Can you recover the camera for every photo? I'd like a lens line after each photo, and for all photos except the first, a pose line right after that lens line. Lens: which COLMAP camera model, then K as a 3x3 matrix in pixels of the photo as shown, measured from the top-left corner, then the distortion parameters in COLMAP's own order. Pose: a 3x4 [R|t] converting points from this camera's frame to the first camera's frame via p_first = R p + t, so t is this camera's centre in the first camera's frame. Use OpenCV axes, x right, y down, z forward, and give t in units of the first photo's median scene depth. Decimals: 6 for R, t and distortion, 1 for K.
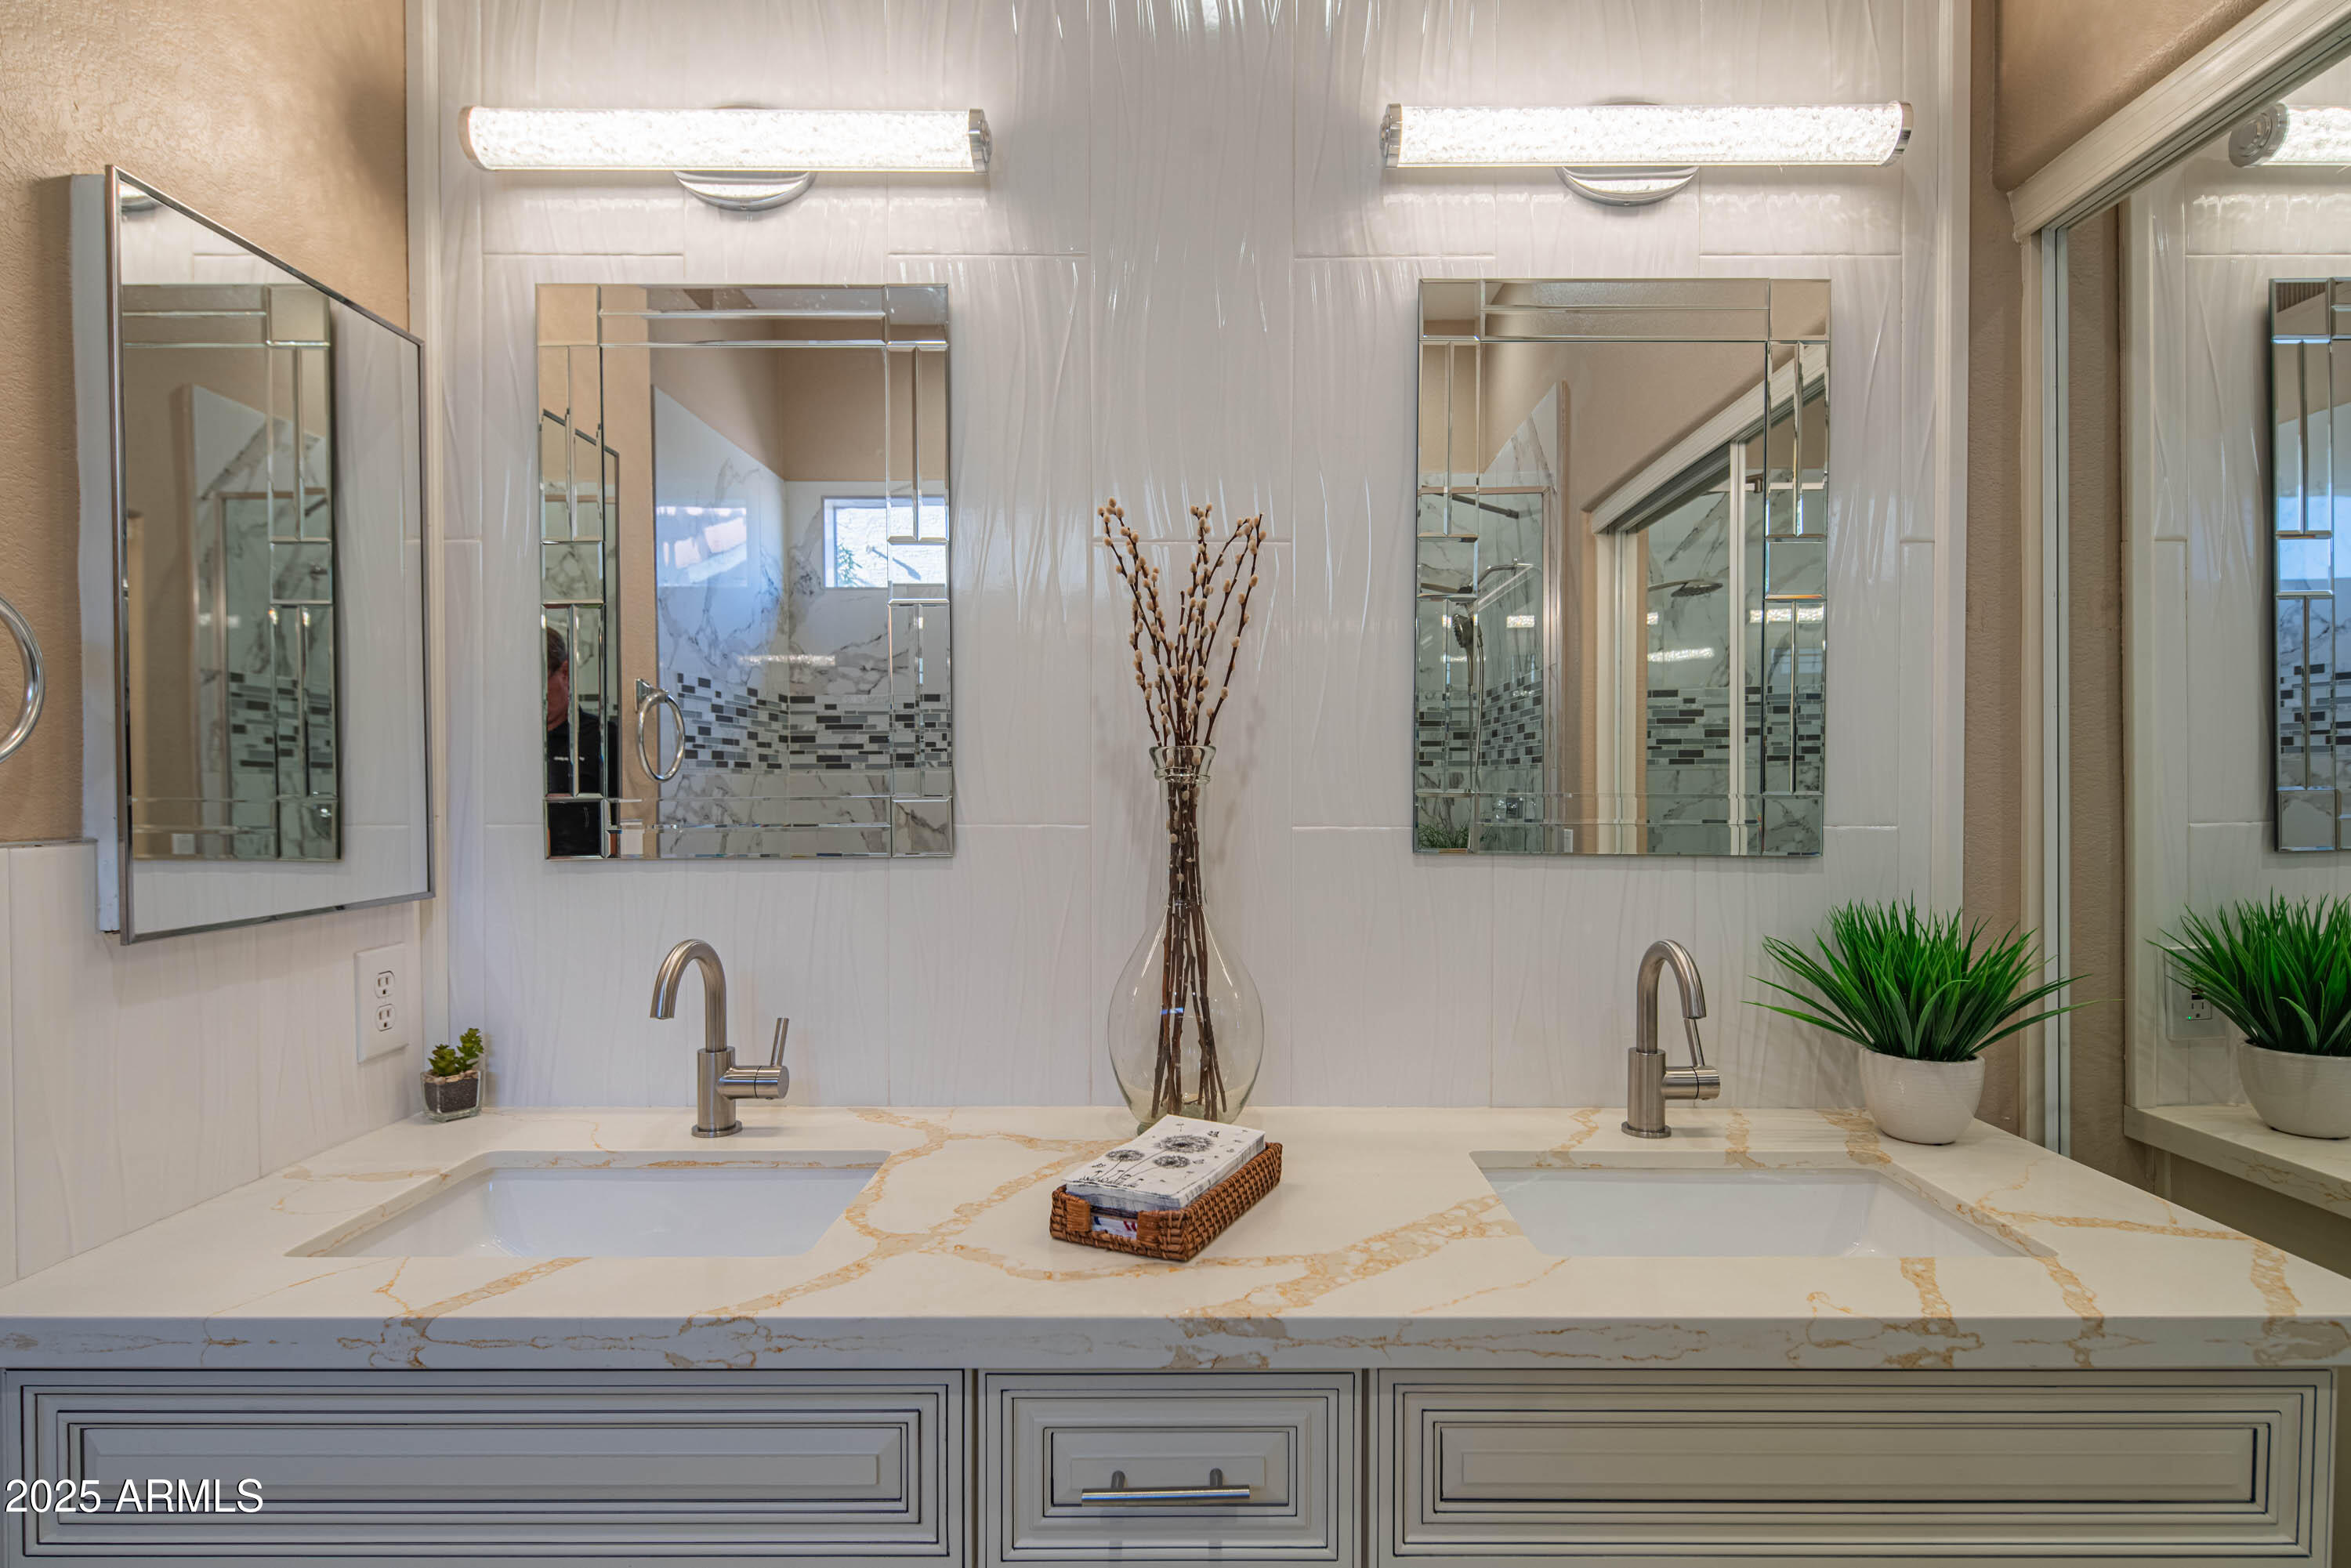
lens RADIAL K [[1173.2, 0, 1183.1], [0, 1173.2, 793.9], [0, 0, 1]] dist [0.001626, -0.000834]
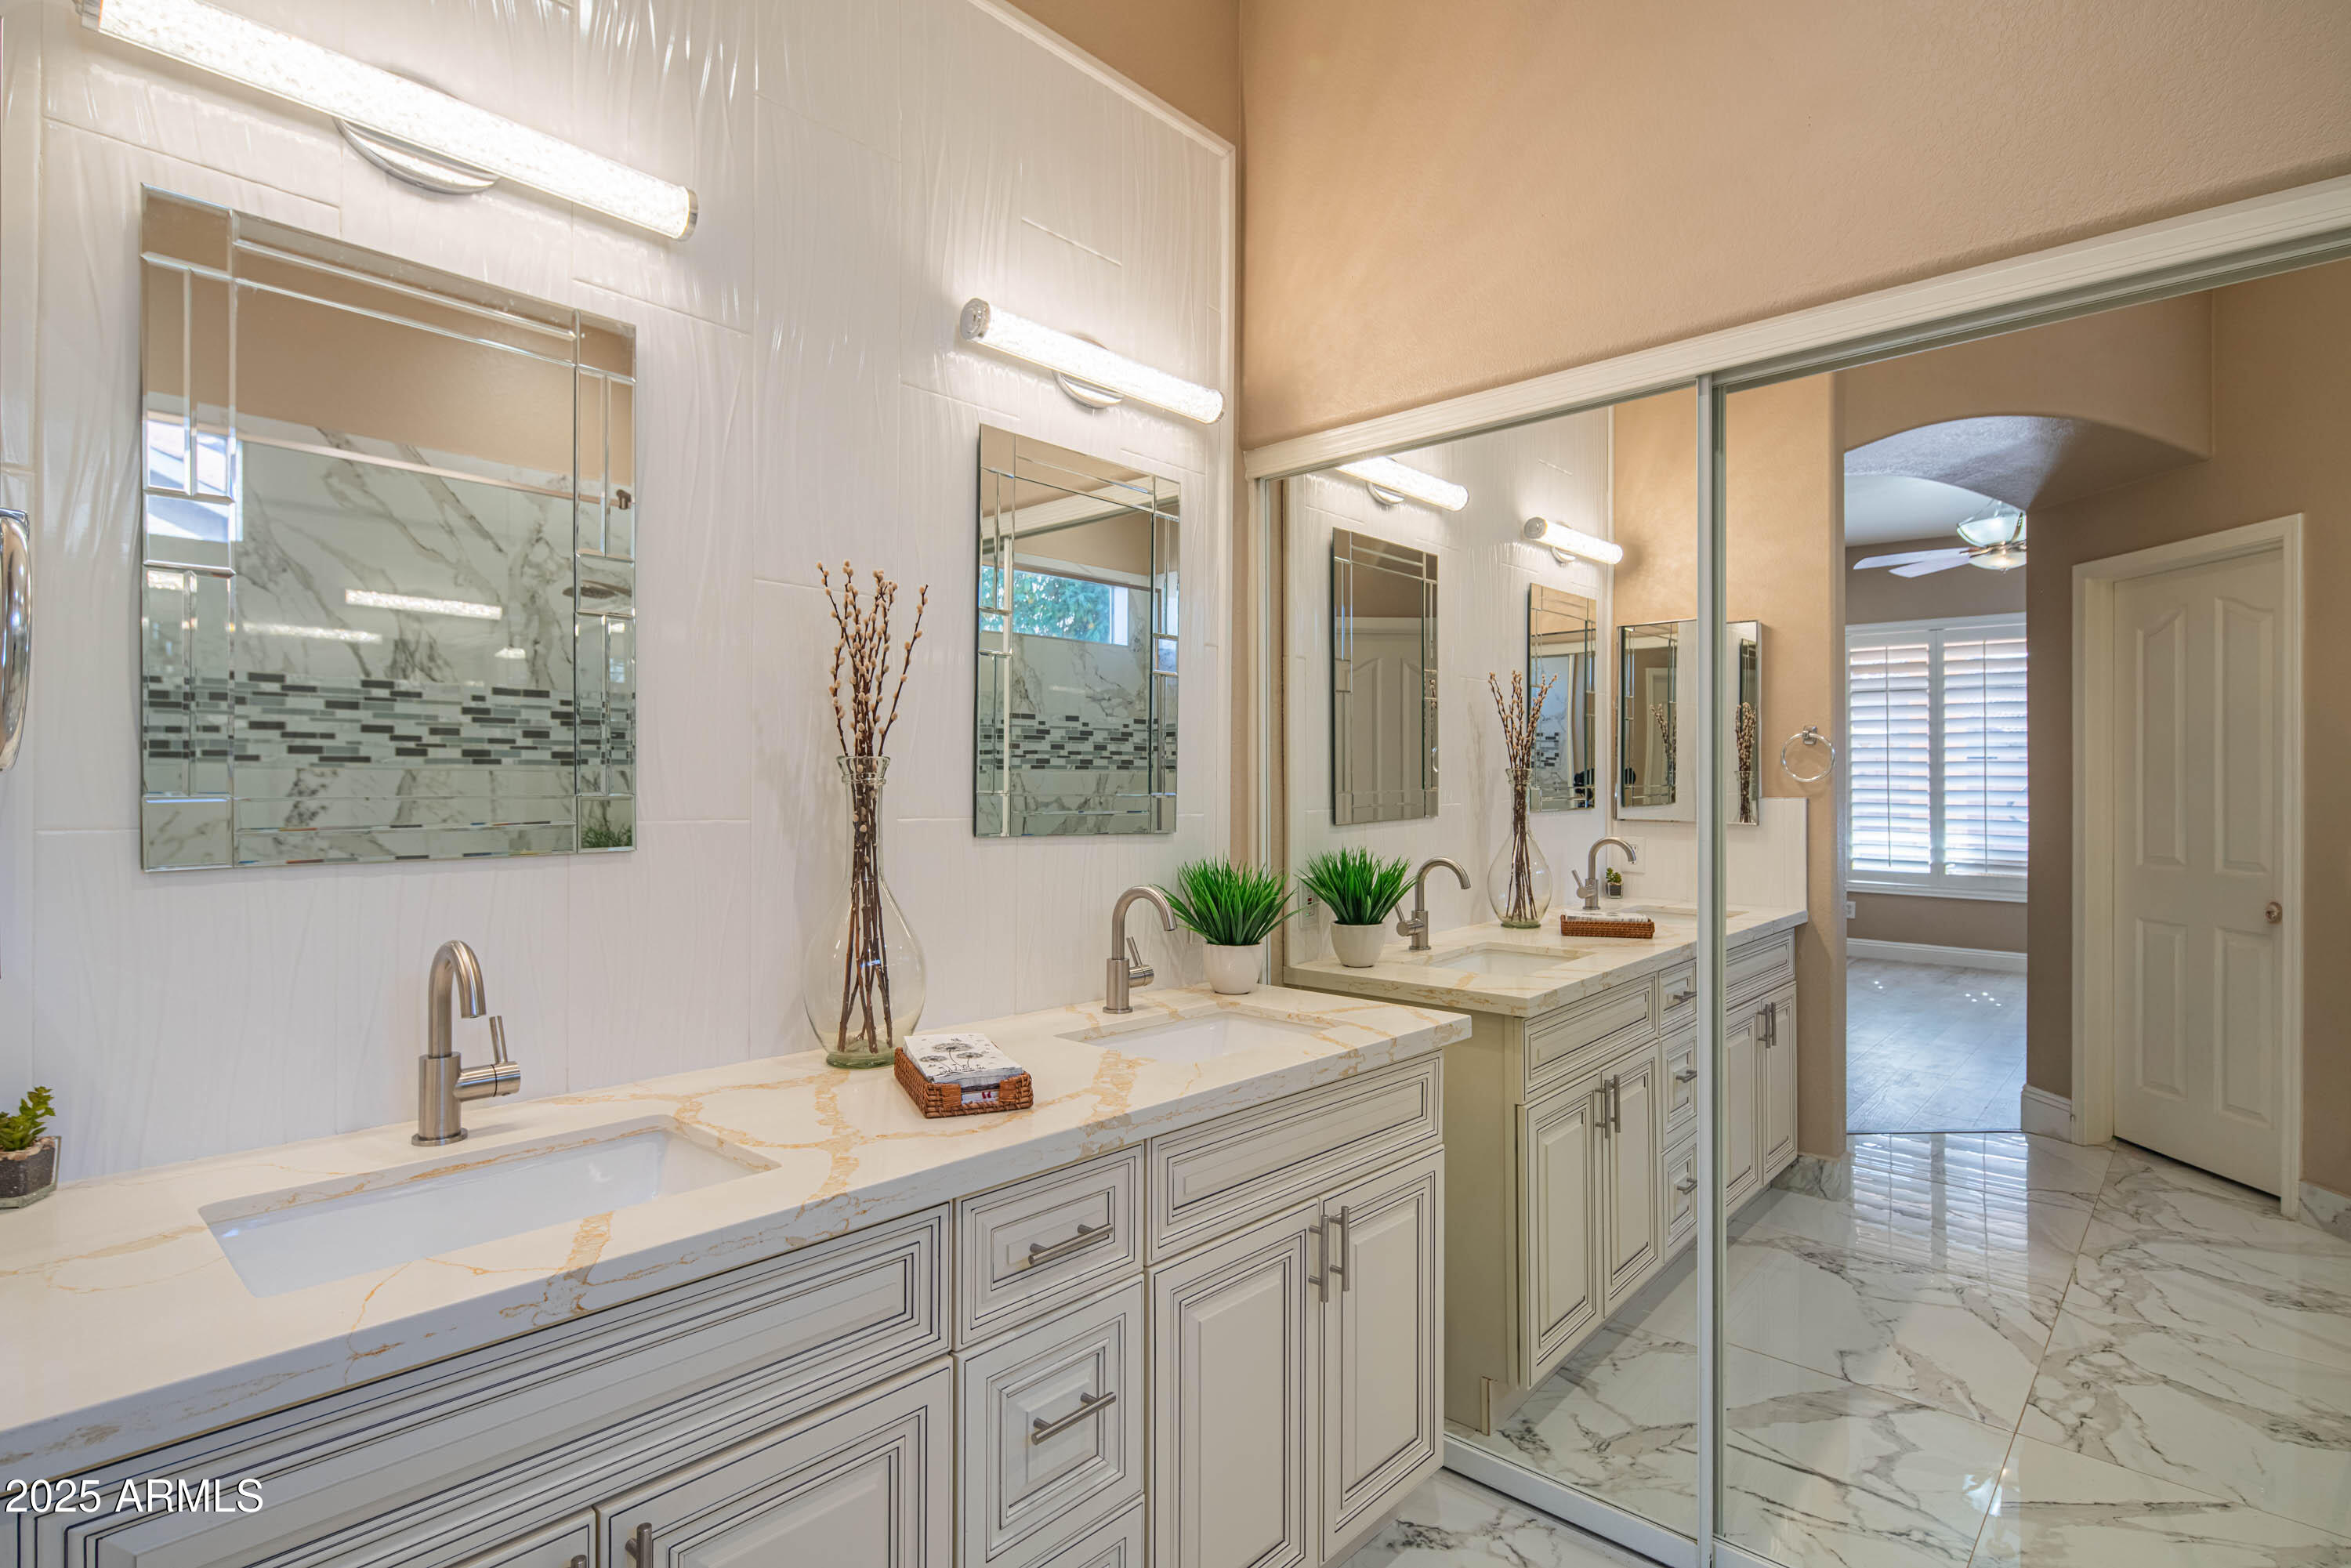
lens RADIAL K [[1153.7, 0, 1130.1], [0, 1153.7, 790.0], [0, 0, 1]] dist [0.001363, -0.001082]
pose [[0.695920, 0.004147, 0.718107, -0.725497], [0.000786, 0.999978, -0.006537, 0.004554], [-0.718119, 0.005114, 0.695902, -0.082936]]
